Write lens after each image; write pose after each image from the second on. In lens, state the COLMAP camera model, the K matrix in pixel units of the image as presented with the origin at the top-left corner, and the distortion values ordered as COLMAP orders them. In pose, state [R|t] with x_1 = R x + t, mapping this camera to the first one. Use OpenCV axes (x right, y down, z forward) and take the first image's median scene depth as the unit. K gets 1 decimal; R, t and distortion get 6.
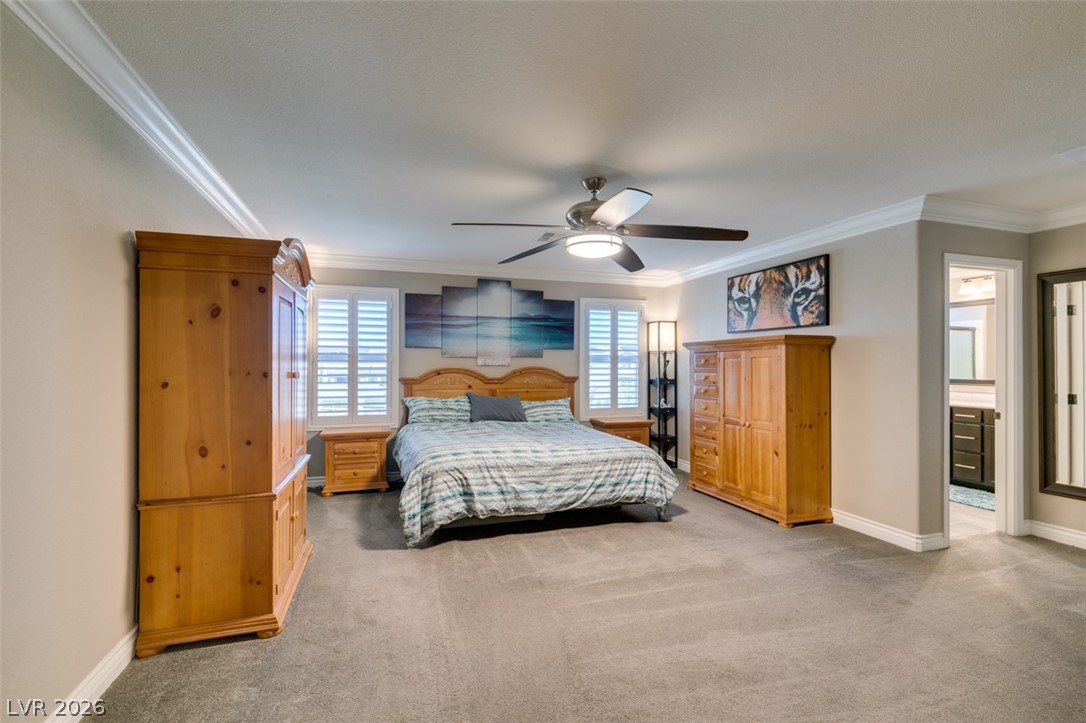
lens RADIAL K [[488.0, 0, 546.5], [0, 488.0, 359.3], [0, 0, 1]] dist [0.002403, -0.000205]
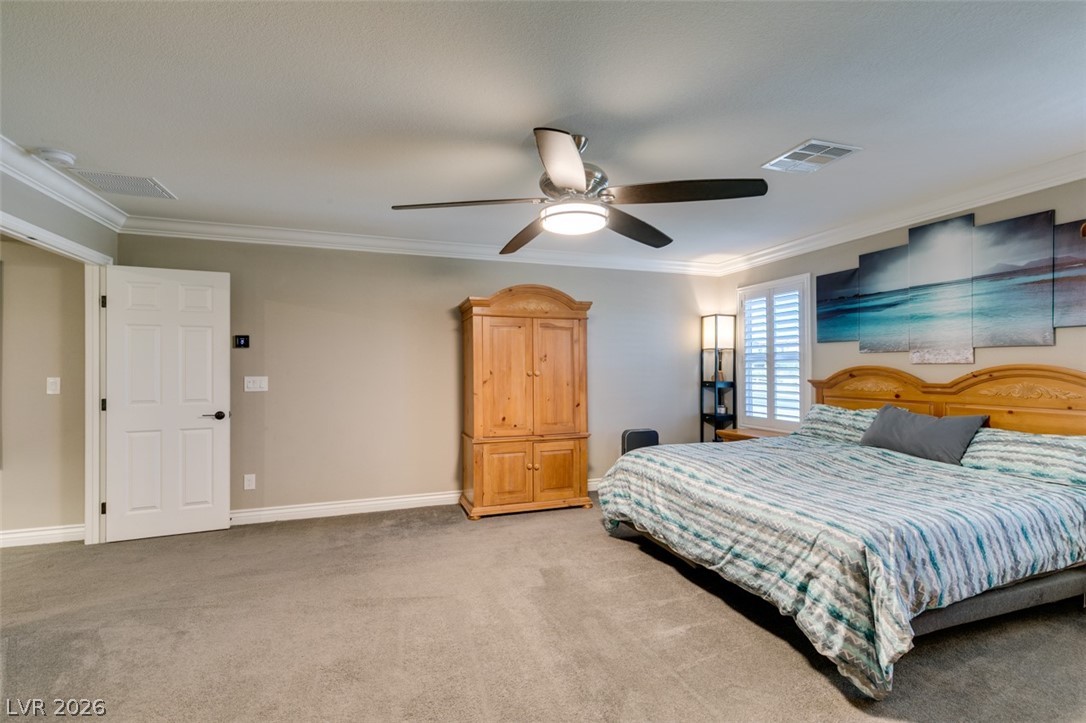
lens RADIAL K [[488.0, 0, 537.7], [0, 488.0, 363.6], [0, 0, 1]] dist [0.002403, -0.000205]
pose [[0.011019, -0.012443, -0.999862, 0.625195], [0.019253, 0.999740, -0.012229, 0.013602], [0.999754, -0.019116, 0.011256, 0.630357]]
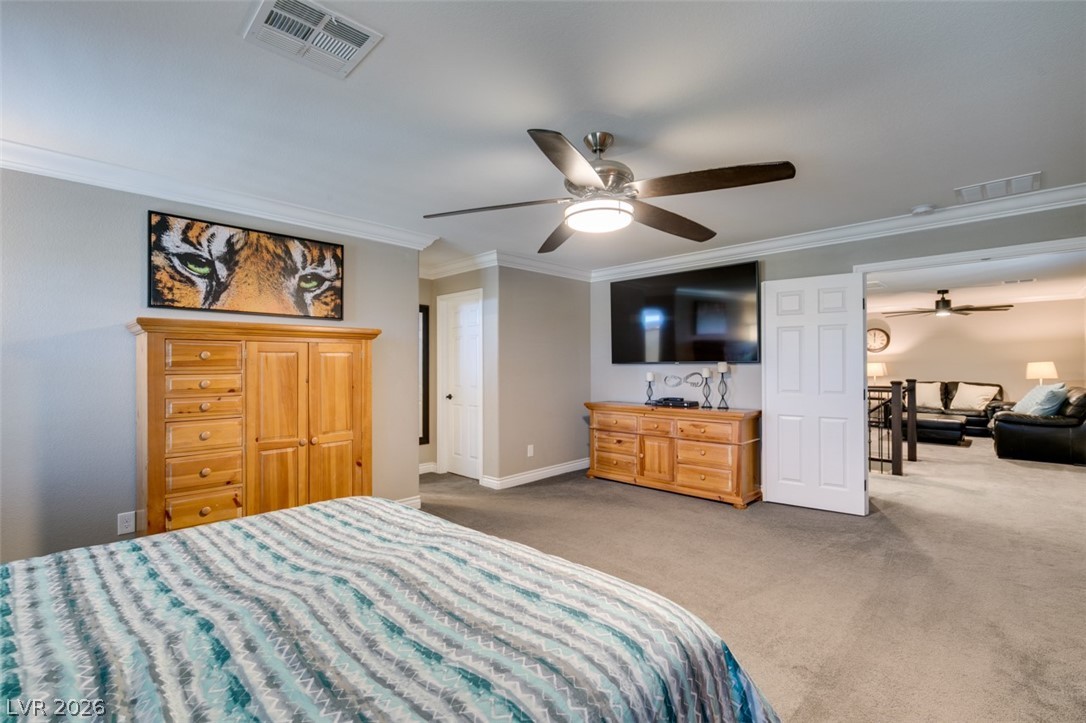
lens RADIAL K [[488.0, 0, 538.5], [0, 488.0, 361.5], [0, 0, 1]] dist [0.002403, -0.000205]
pose [[-0.455232, 0.005775, 0.890354, -0.404601], [-0.008325, 0.999908, -0.010743, 0.015462], [-0.890334, -0.012303, -0.455142, 0.999703]]
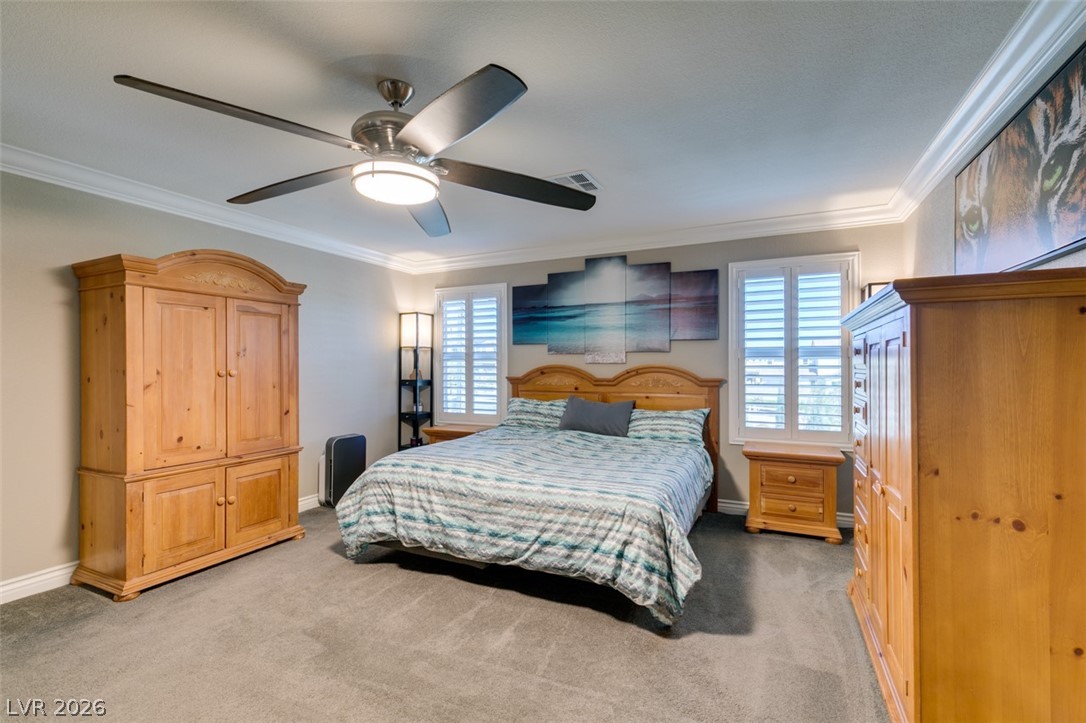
lens RADIAL K [[488.0, 0, 543.2], [0, 488.0, 360.7], [0, 0, 1]] dist [0.002403, -0.000205]
pose [[0.717769, -0.010774, -0.696198, 0.483994], [0.013544, 0.999907, -0.001511, 0.010566], [0.696149, -0.008344, 0.717848, 0.444906]]
